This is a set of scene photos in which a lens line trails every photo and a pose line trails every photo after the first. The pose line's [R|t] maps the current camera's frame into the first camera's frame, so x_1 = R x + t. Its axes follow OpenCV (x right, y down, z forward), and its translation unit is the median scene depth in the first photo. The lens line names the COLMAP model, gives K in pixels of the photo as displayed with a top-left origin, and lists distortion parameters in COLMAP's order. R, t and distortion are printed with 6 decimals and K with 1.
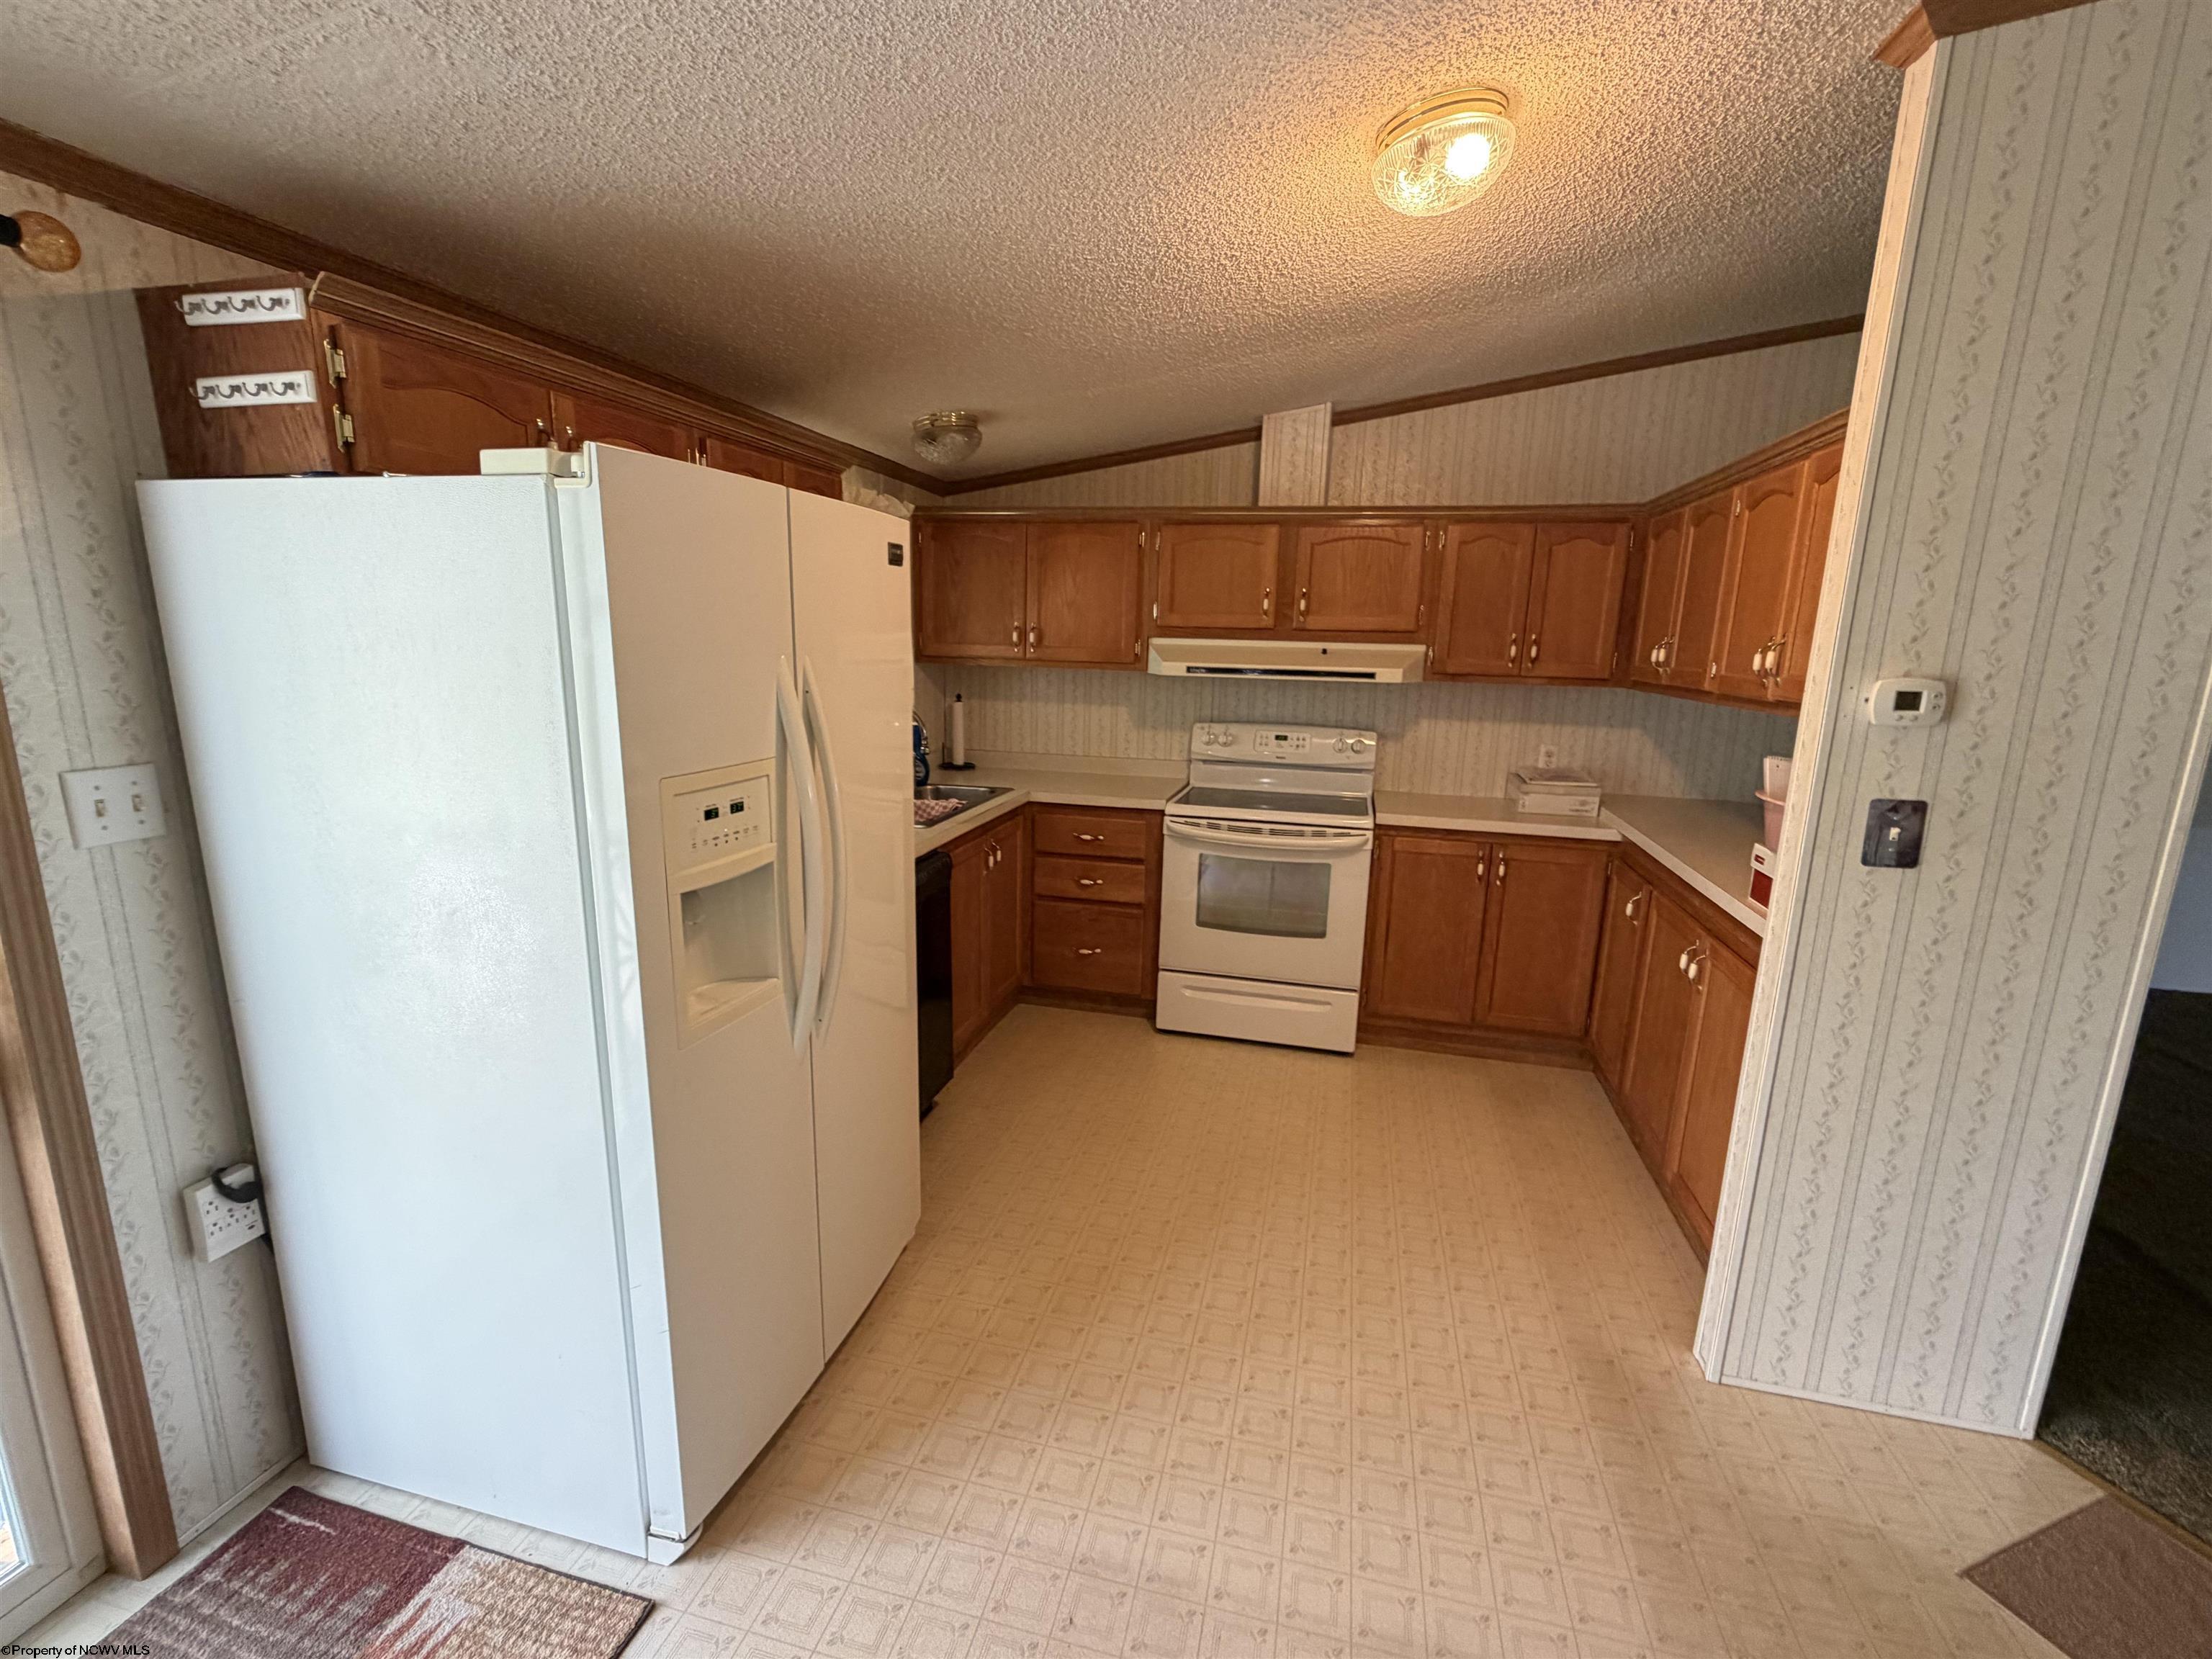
lens RADIAL K [[959.2, 0, 1103.8], [0, 959.2, 833.1], [0, 0, 1]] dist [-0.000221, 0.000362]
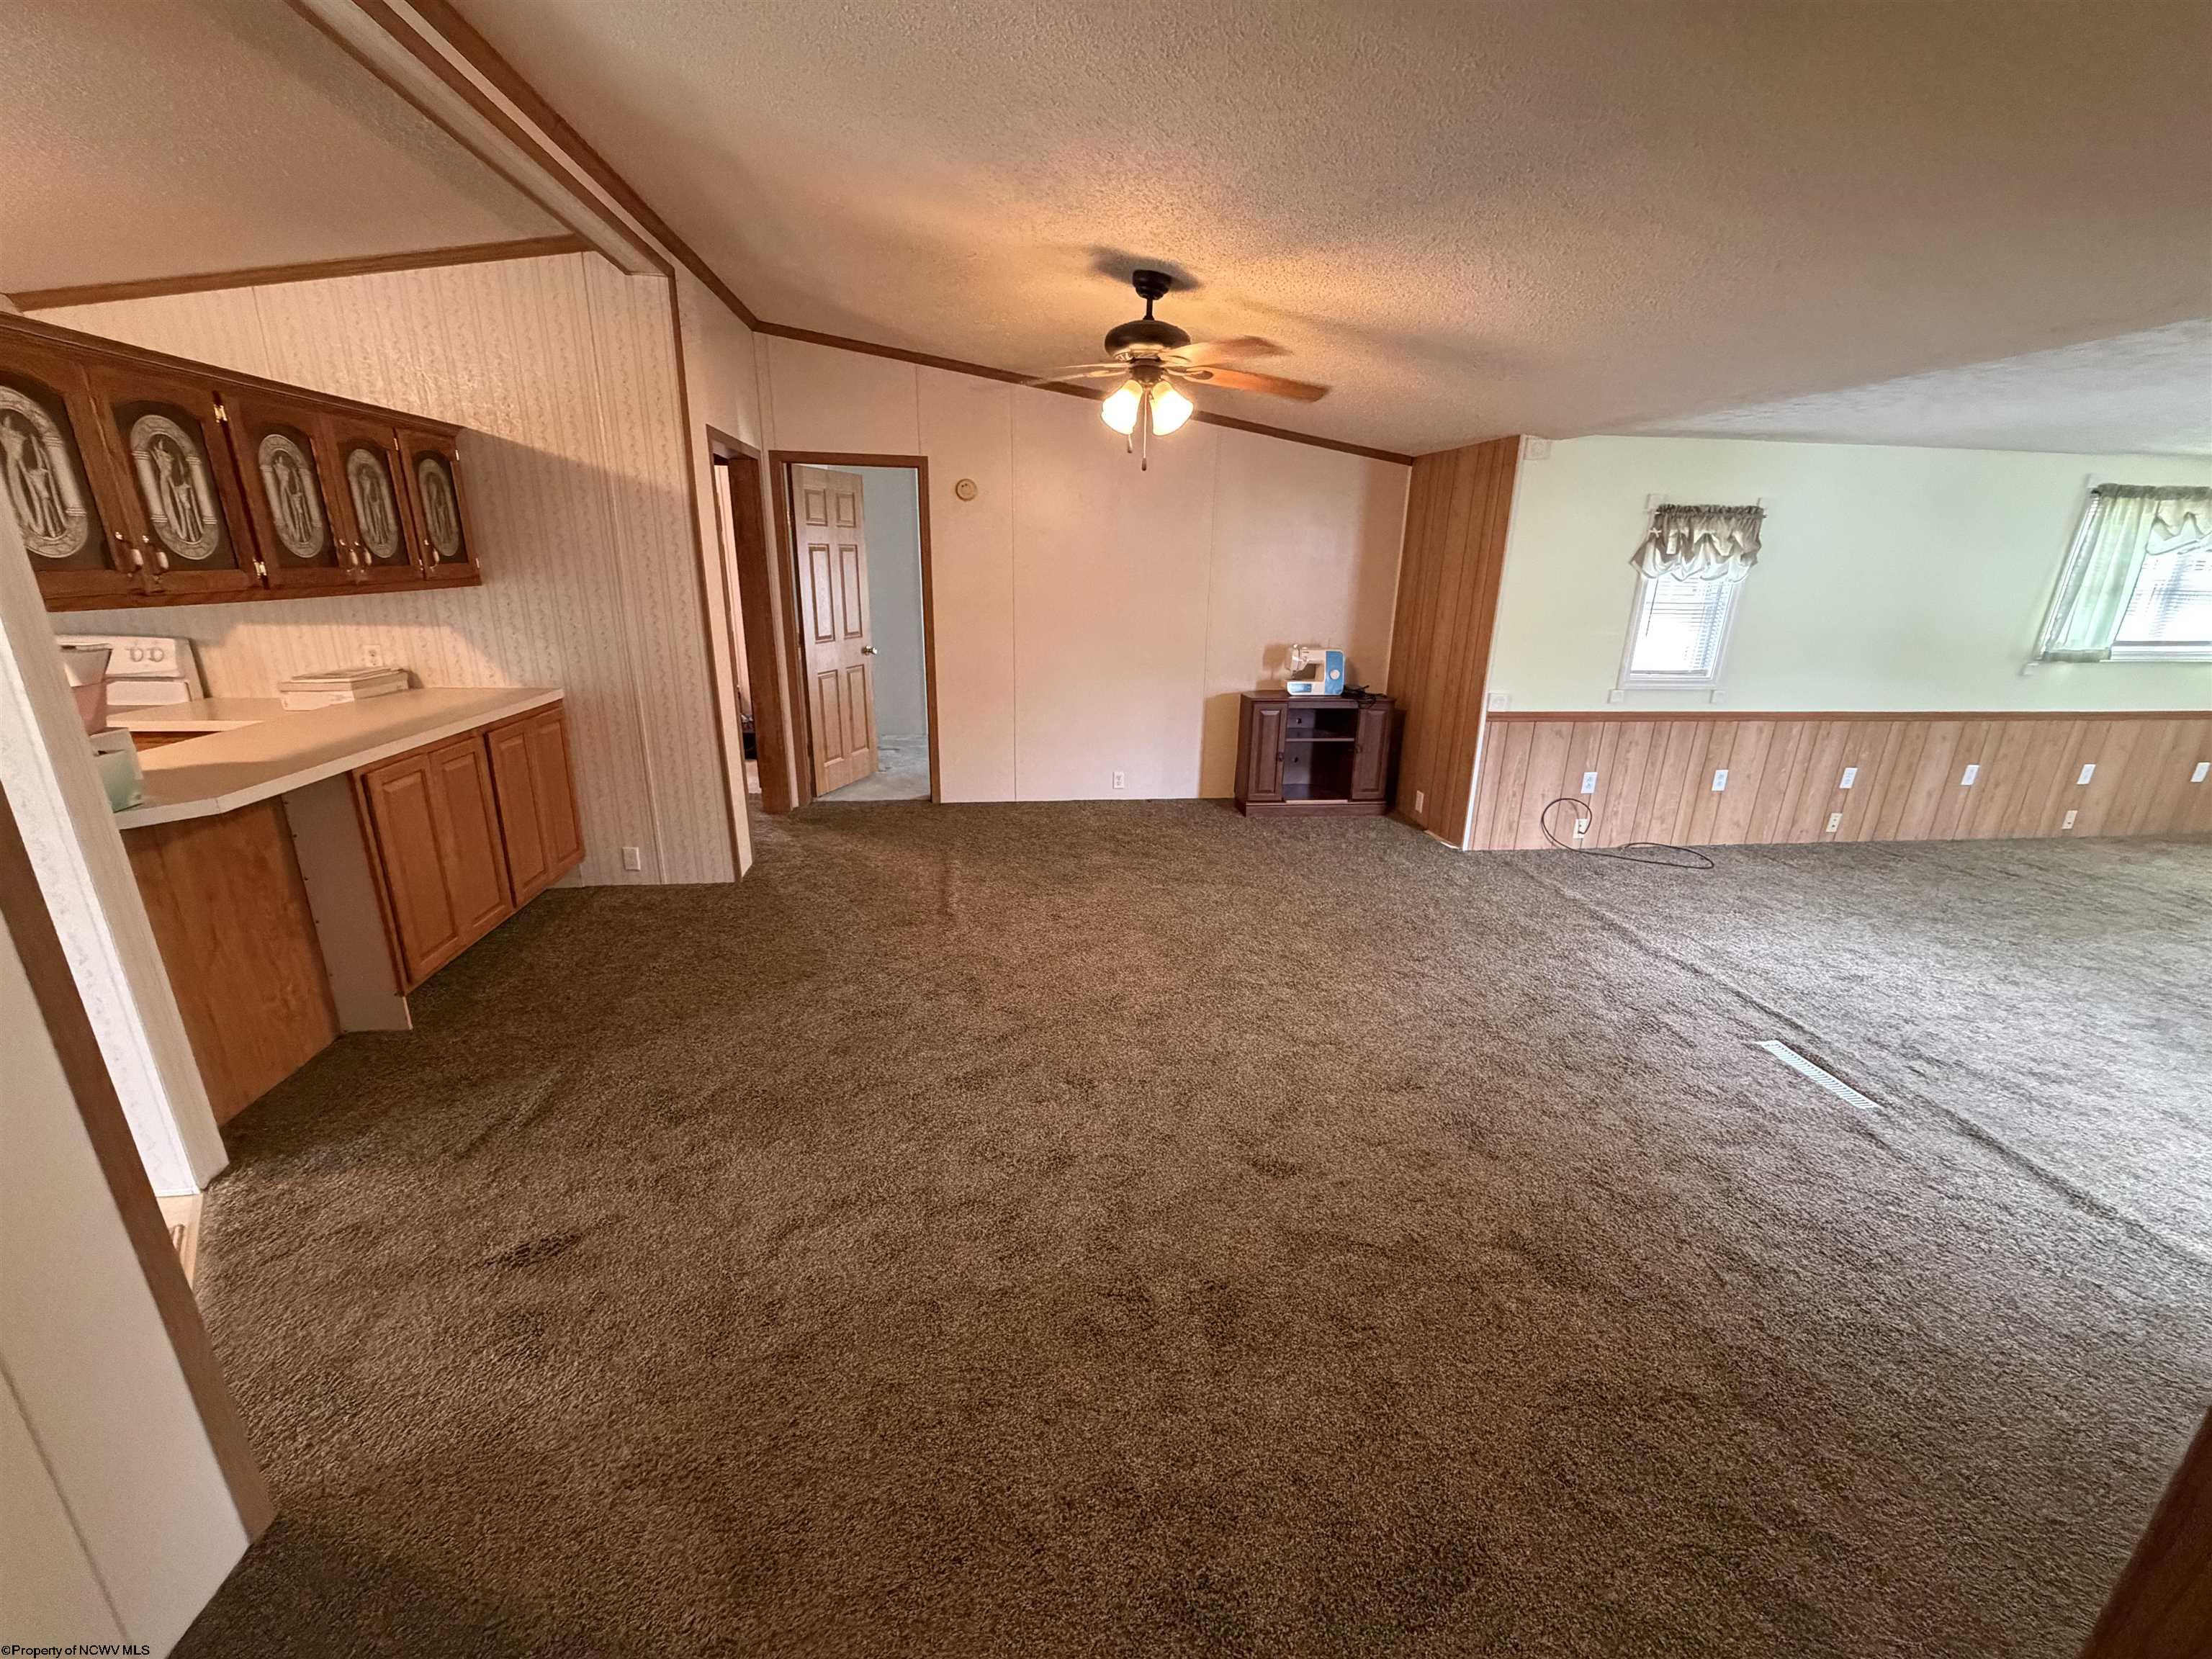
lens RADIAL K [[878.9, 0, 1097.6], [0, 878.9, 832.4], [0, 0, 1]] dist [0.001430, -0.000728]
pose [[0.929302, -0.116675, 0.350406, 0.928271], [0.078993, 0.989624, 0.120021, 0.067464], [-0.360773, -0.083856, 0.928876, -0.241880]]
